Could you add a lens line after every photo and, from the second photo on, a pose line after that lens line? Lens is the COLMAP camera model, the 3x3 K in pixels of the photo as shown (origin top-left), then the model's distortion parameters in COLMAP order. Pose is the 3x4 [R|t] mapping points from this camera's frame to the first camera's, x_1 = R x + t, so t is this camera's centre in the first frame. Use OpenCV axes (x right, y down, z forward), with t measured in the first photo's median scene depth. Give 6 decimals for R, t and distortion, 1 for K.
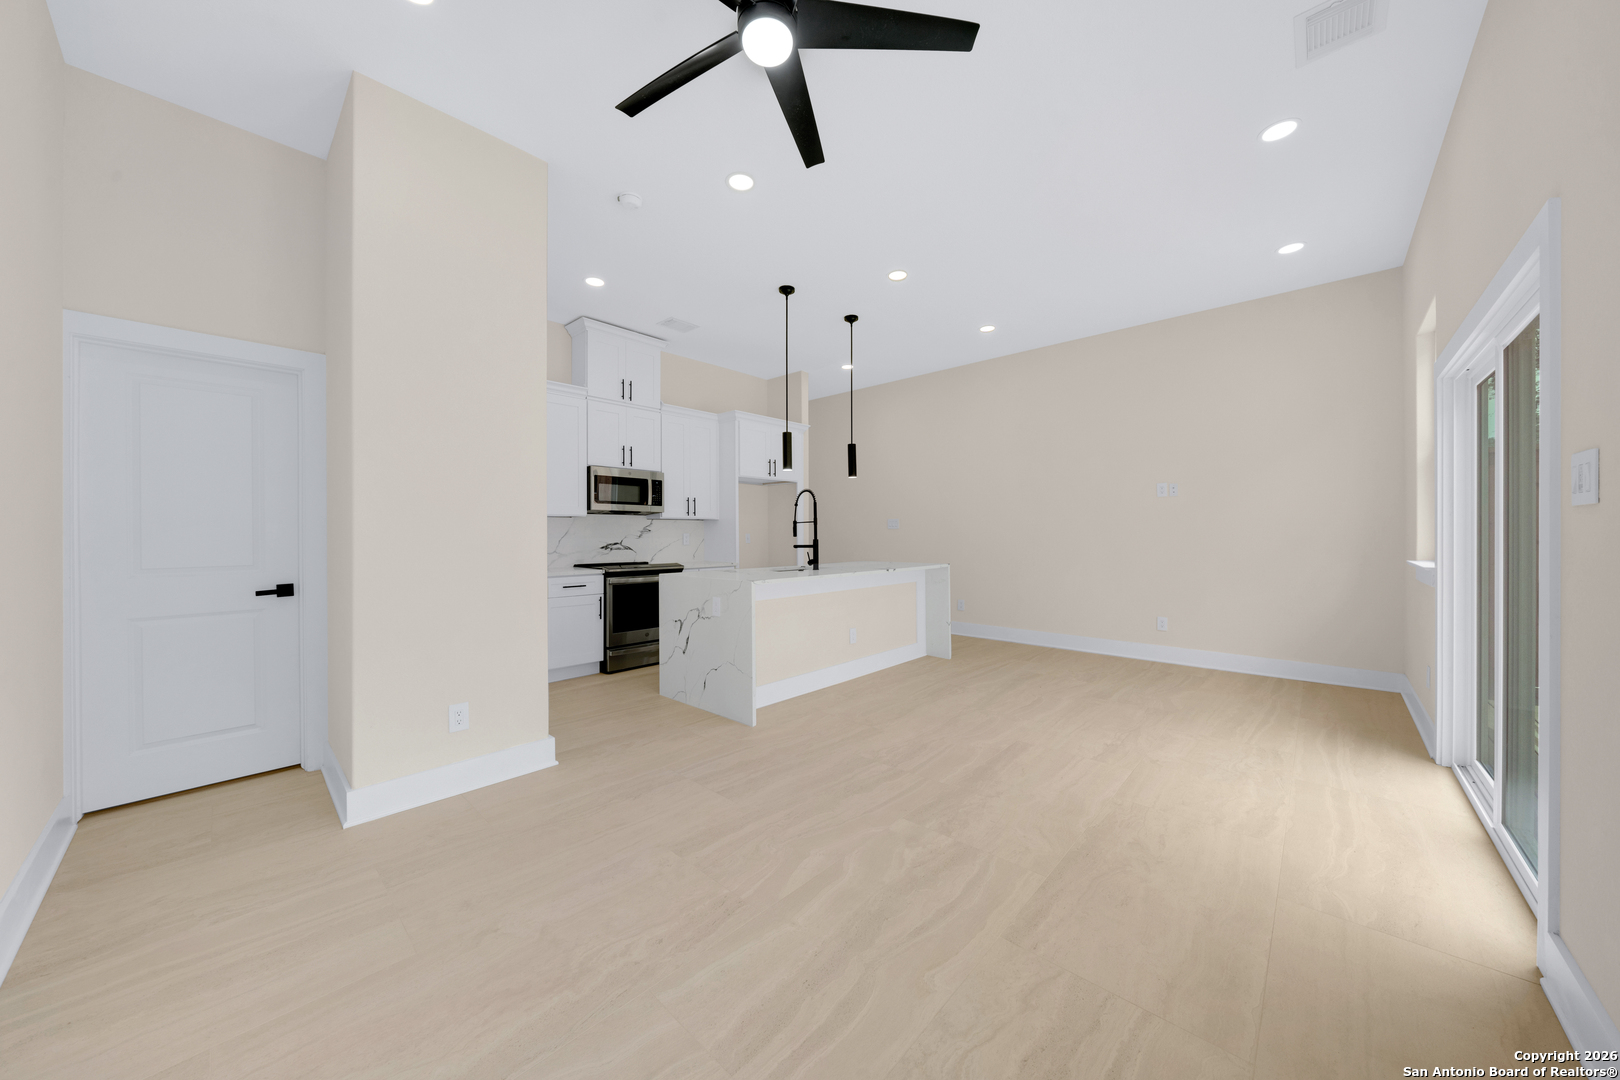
lens RADIAL K [[592.6, 0, 809.2], [0, 592.6, 536.1], [0, 0, 1]] dist [-0.013407, 0.000391]
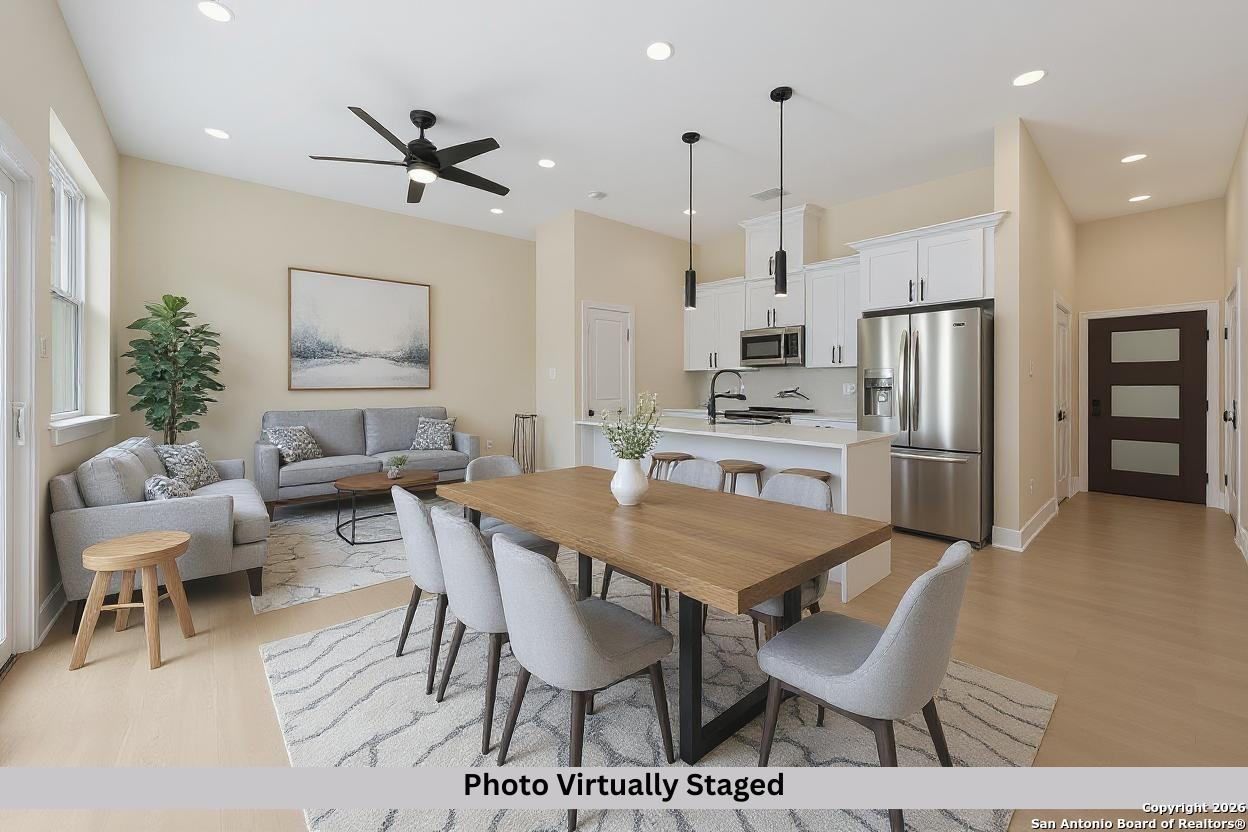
lens RADIAL K [[456.5, 0, 623.3], [0, 456.5, 413.0], [0, 0, 1]] dist [-0.013407, 0.000391]
pose [[-0.132448, 0.051407, -0.989856, 0.670405], [-0.008619, 0.998557, 0.053012, 0.009150], [0.991153, 0.015553, -0.131814, 0.912453]]
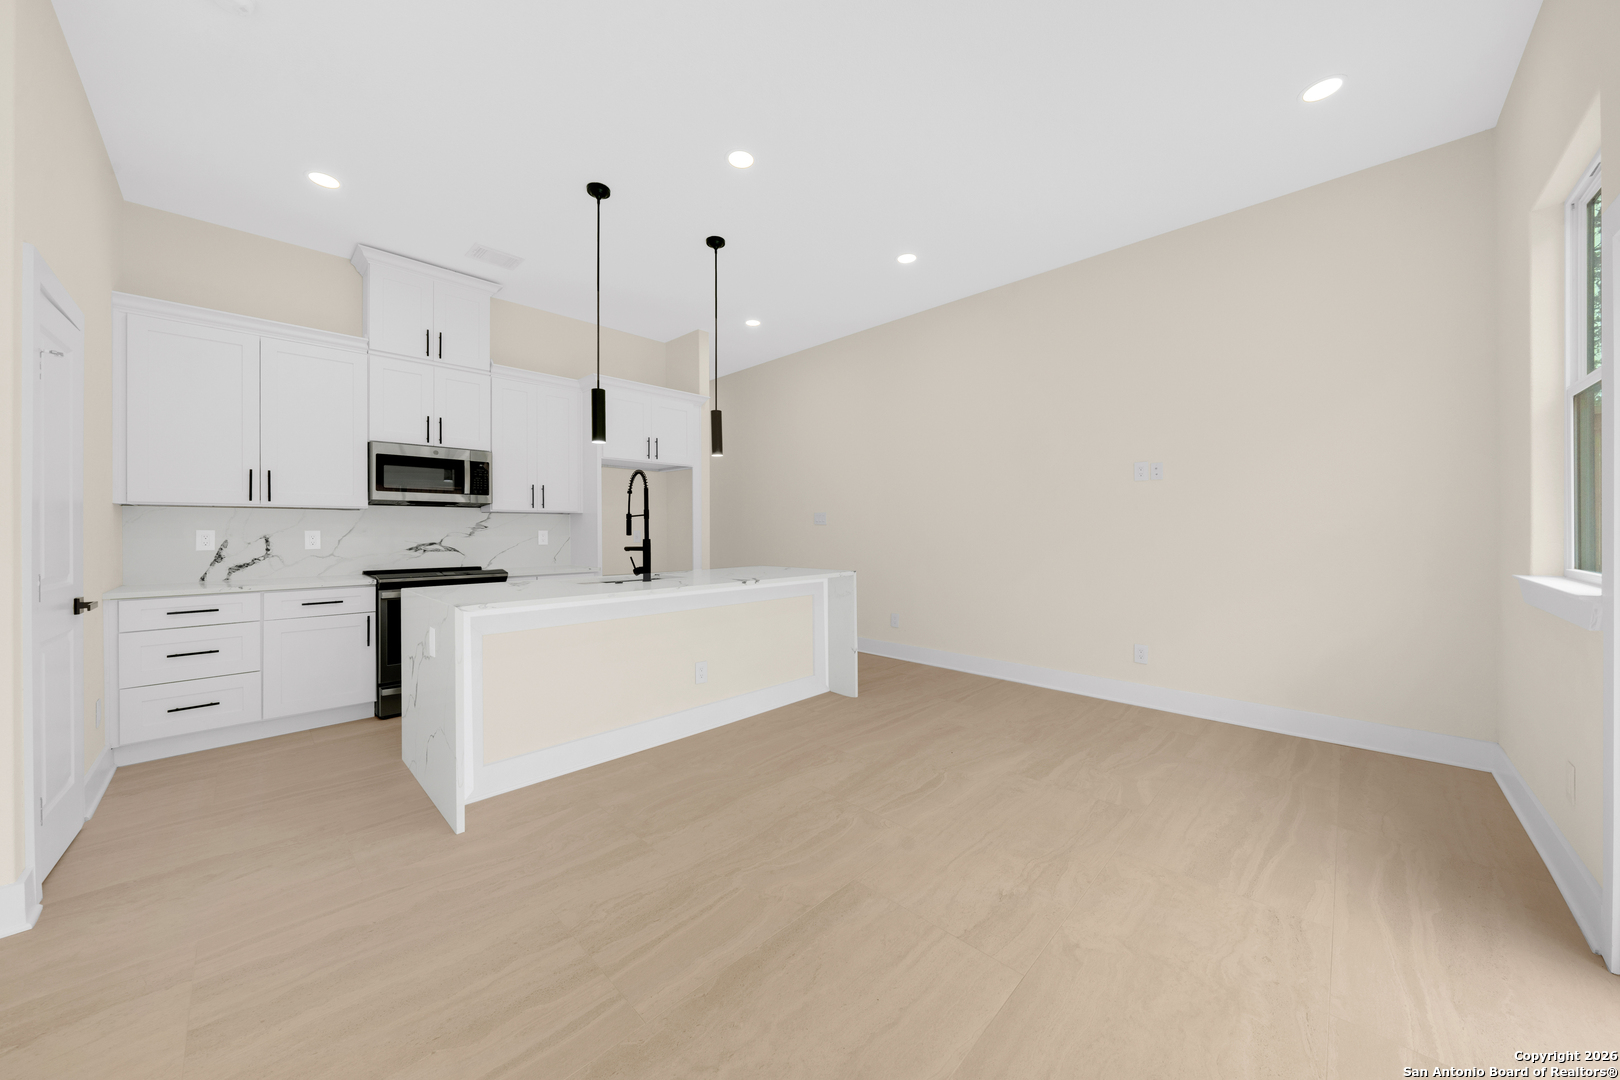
lens RADIAL K [[587.4, 0, 812.9], [0, 587.4, 529.7], [0, 0, 1]] dist [-0.009321, -0.000027]
pose [[0.999673, -0.000186, -0.025580, 0.222265], [0.000114, 0.999996, -0.002819, -0.004035], [0.025581, 0.002815, 0.999669, 0.276936]]
